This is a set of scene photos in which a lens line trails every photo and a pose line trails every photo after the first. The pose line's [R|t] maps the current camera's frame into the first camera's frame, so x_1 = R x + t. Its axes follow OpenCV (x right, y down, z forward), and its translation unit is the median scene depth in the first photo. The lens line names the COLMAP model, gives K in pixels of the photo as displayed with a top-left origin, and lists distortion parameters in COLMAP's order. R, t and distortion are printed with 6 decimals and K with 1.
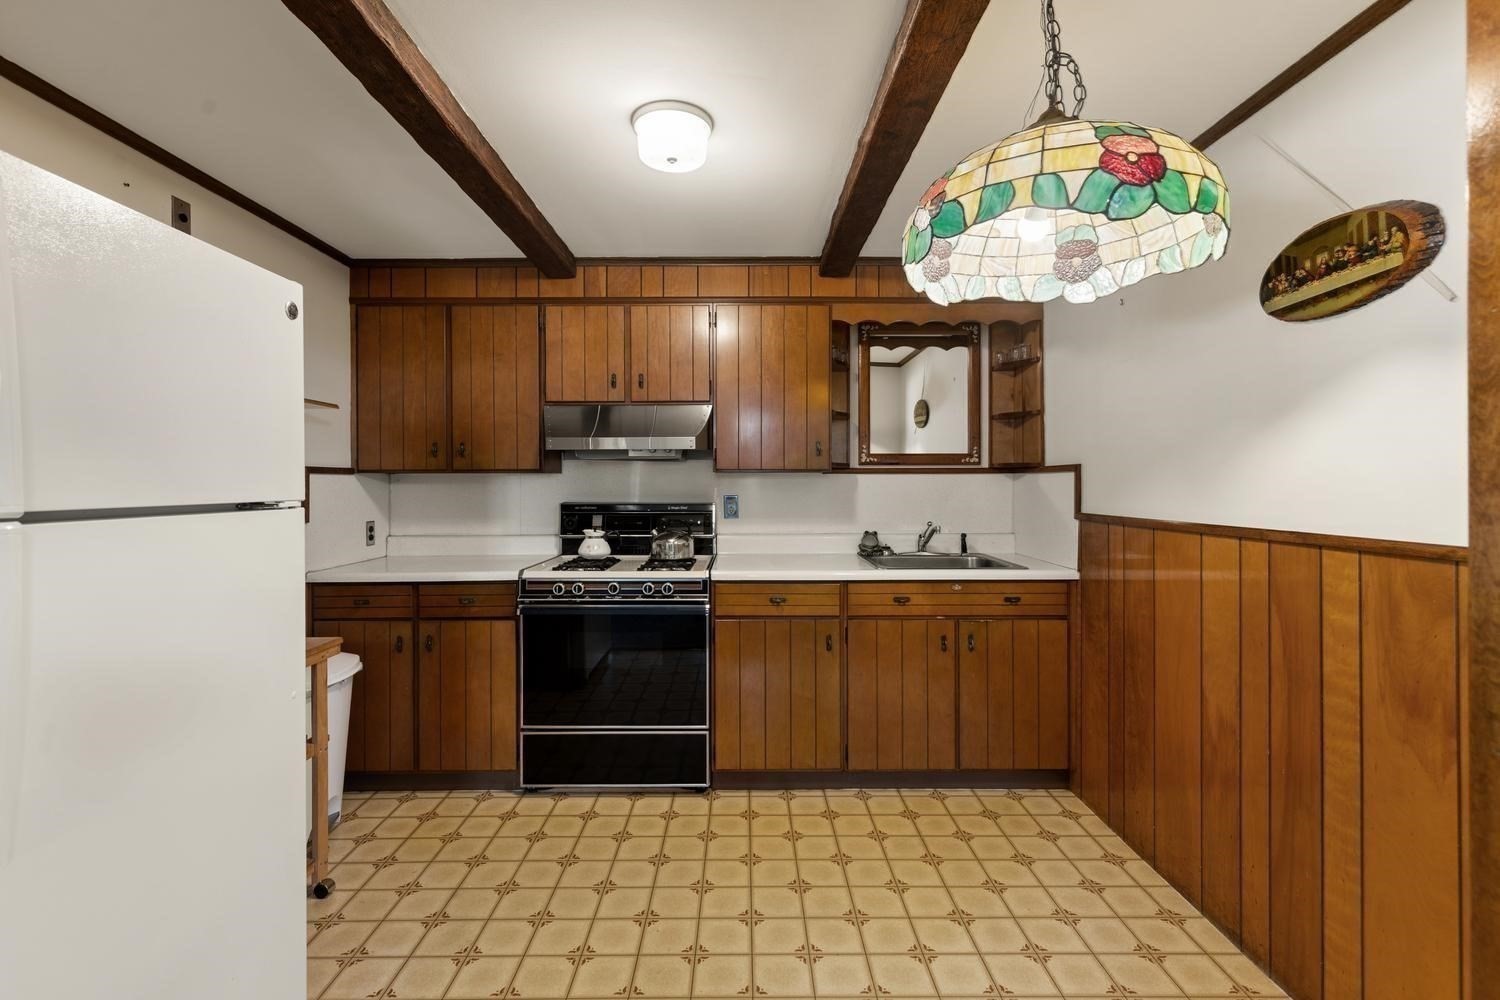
lens RADIAL K [[684.7, 0, 750.7], [0, 684.7, 484.4], [0, 0, 1]] dist [0.007253, -0.000356]
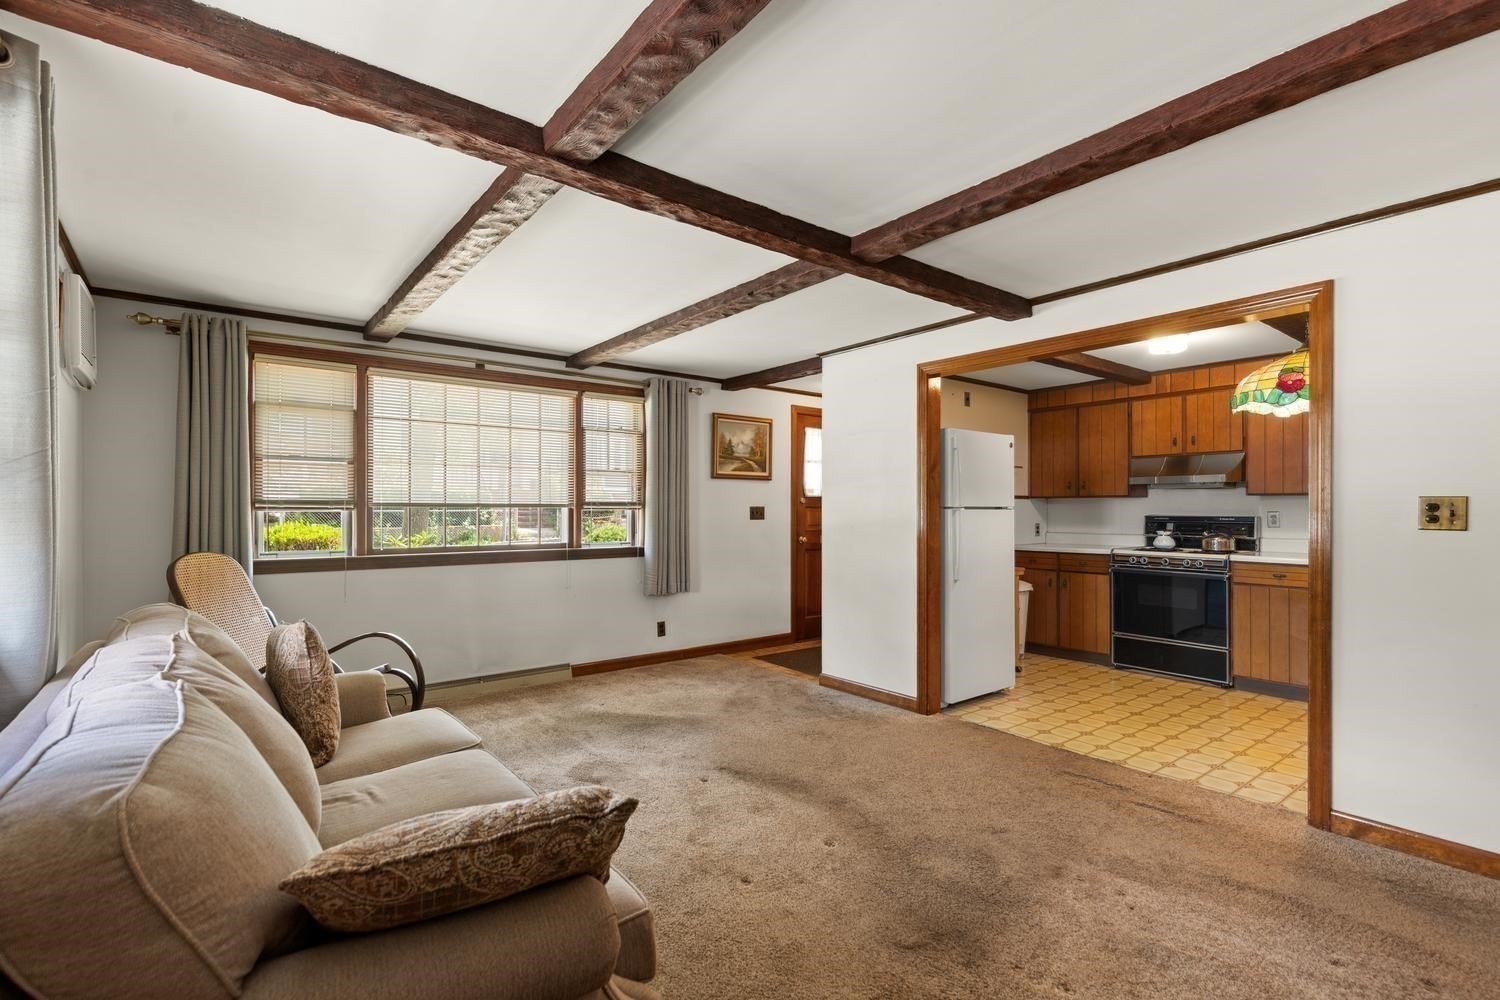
lens RADIAL K [[684.7, 0, 751.9], [0, 684.7, 503.8], [0, 0, 1]] dist [0.007253, -0.000356]
pose [[0.614950, -0.004417, -0.788554, 0.485339], [-0.003306, 0.999961, -0.008179, 0.017395], [0.788559, 0.007637, 0.614912, -0.841335]]
